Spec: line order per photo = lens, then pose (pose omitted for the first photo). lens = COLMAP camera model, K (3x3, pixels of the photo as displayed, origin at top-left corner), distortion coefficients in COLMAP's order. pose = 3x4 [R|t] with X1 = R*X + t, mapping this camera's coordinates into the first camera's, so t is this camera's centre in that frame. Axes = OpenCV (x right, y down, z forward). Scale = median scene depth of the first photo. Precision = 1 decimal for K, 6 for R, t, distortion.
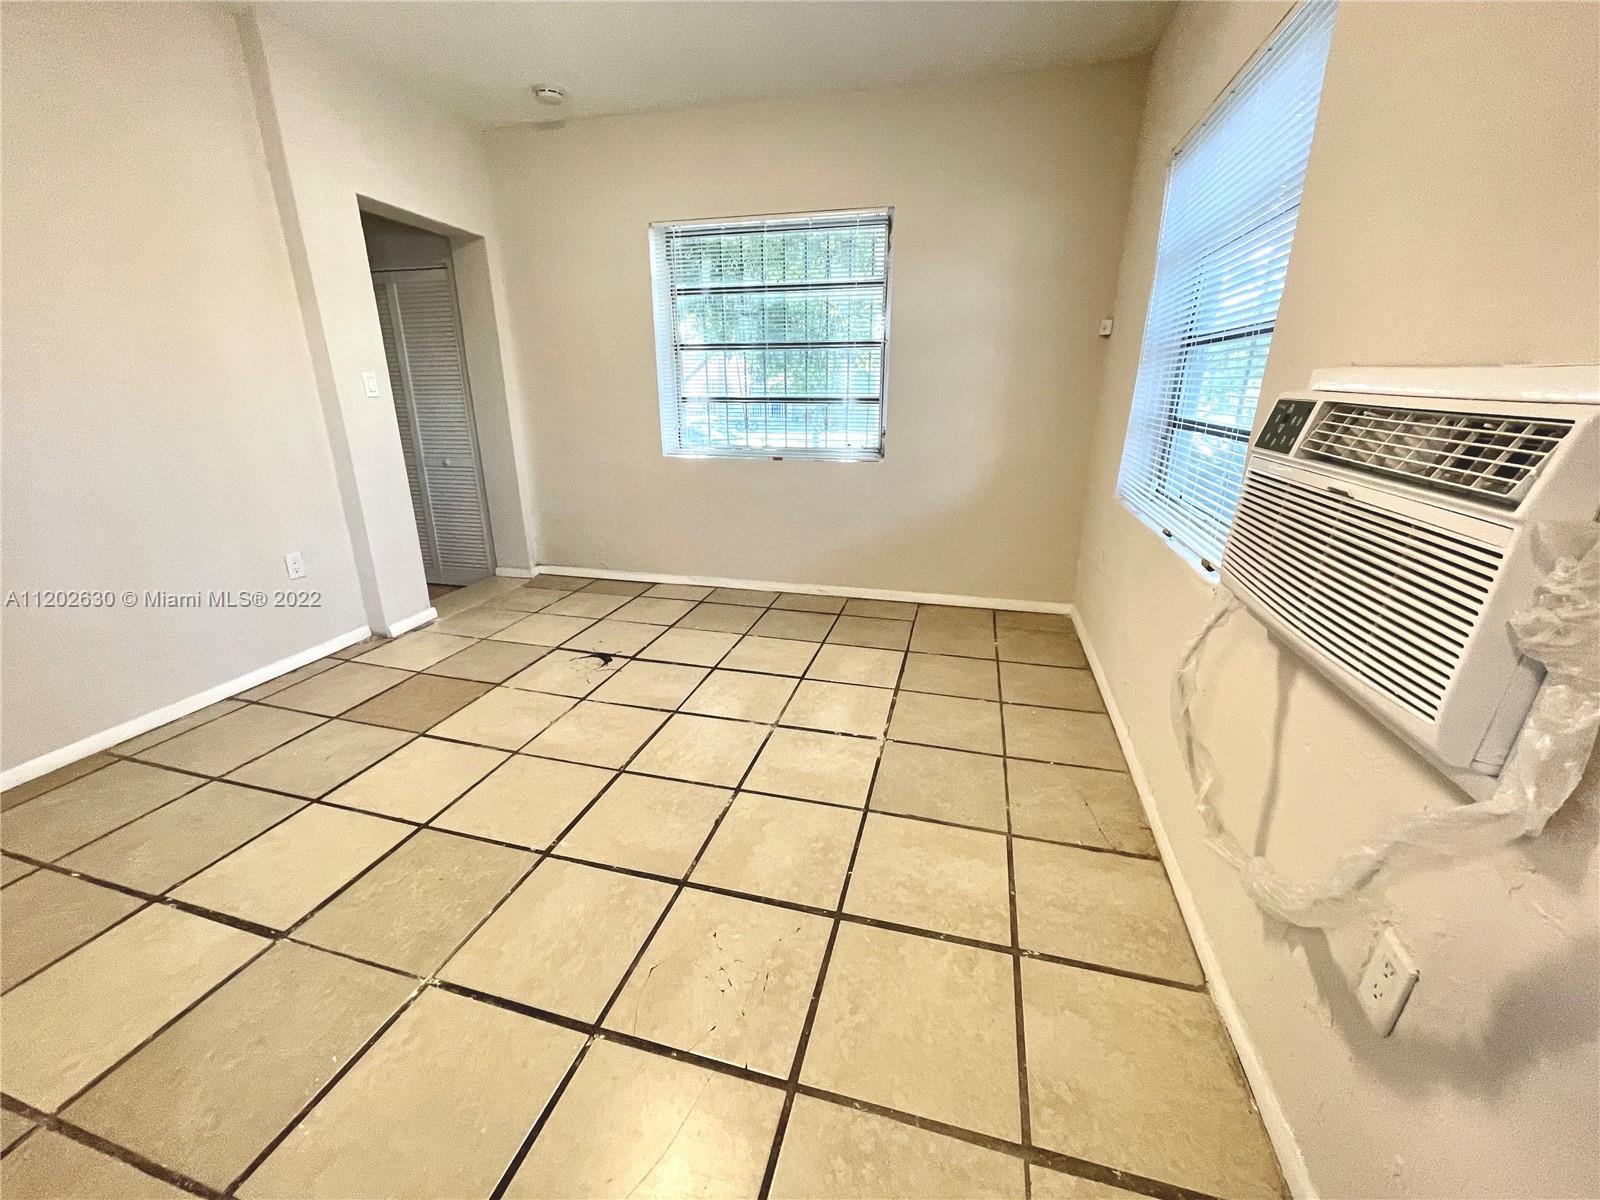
lens RADIAL K [[647.4, 0, 796.0], [0, 647.4, 595.1], [0, 0, 1]] dist [-0.001601, 0.000758]
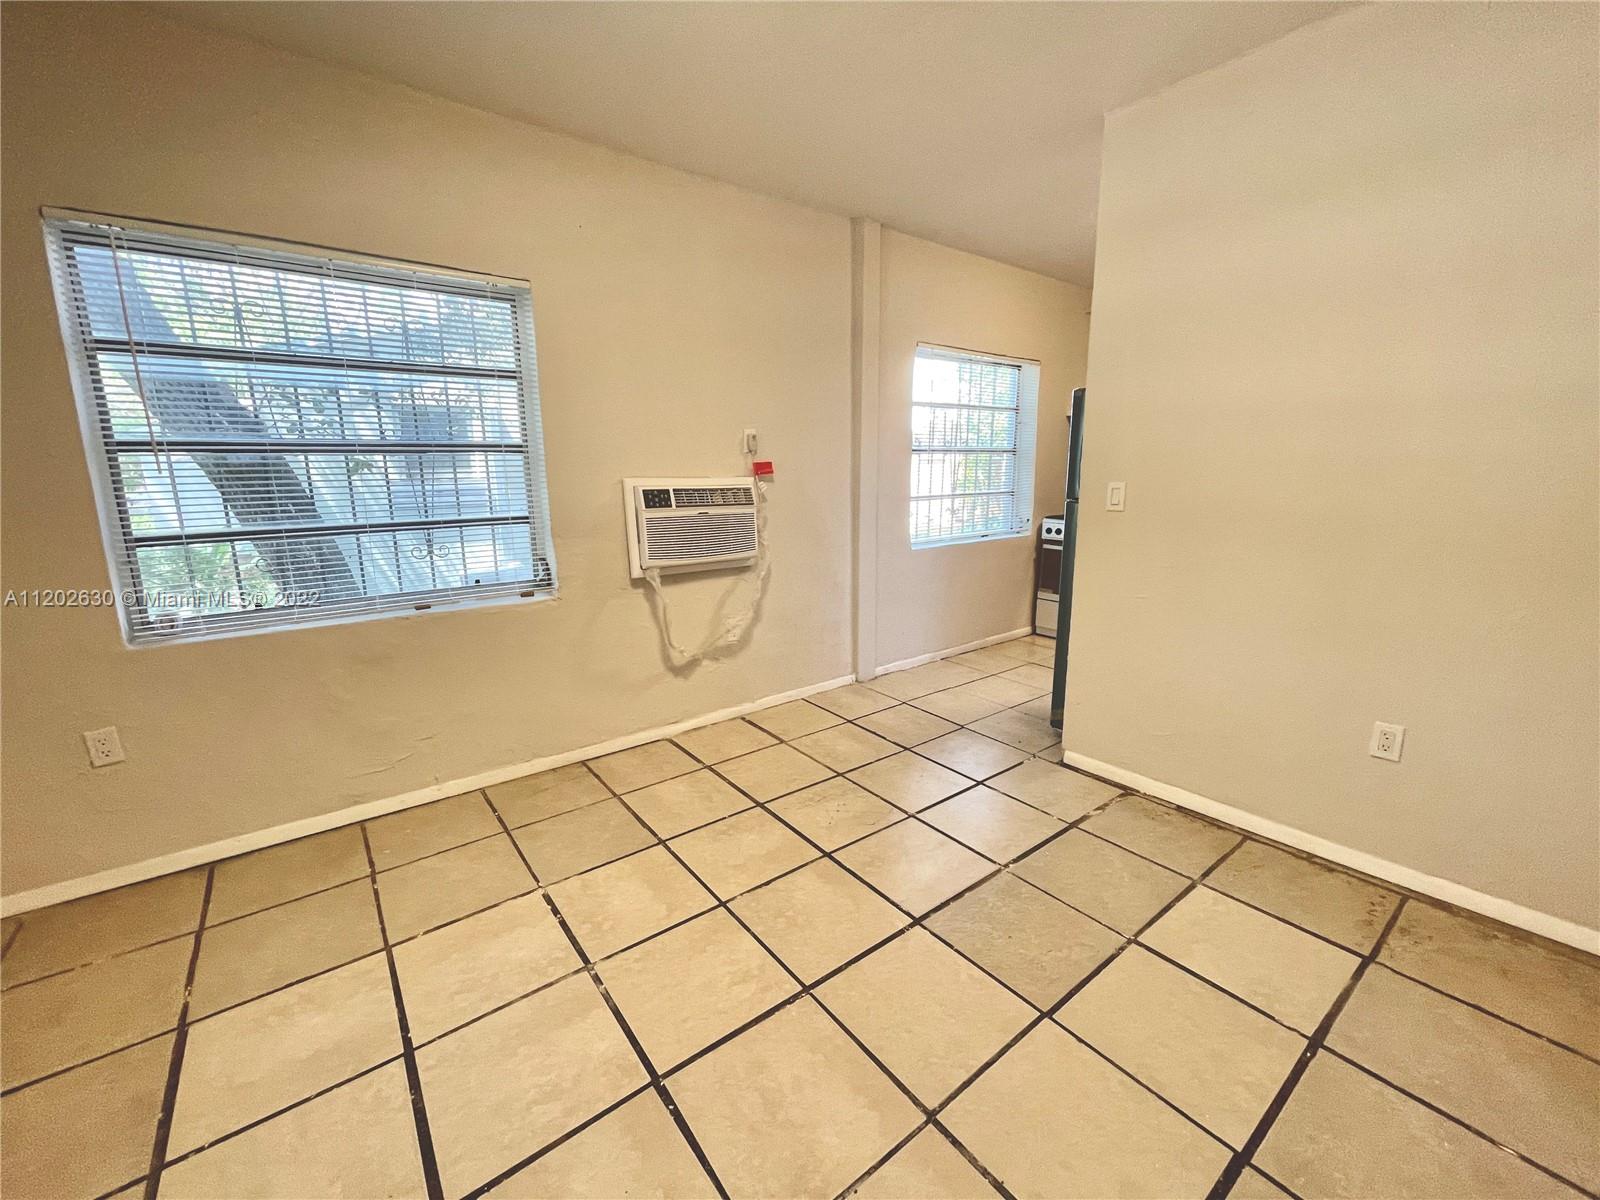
lens RADIAL K [[647.4, 0, 796.5], [0, 647.4, 600.5], [0, 0, 1]] dist [-0.001601, 0.000758]
pose [[-0.796487, -0.112037, 0.594185, -0.773460], [0.199093, 0.879293, 0.432673, -0.537640], [-0.570938, 0.462916, -0.678040, 1.538179]]
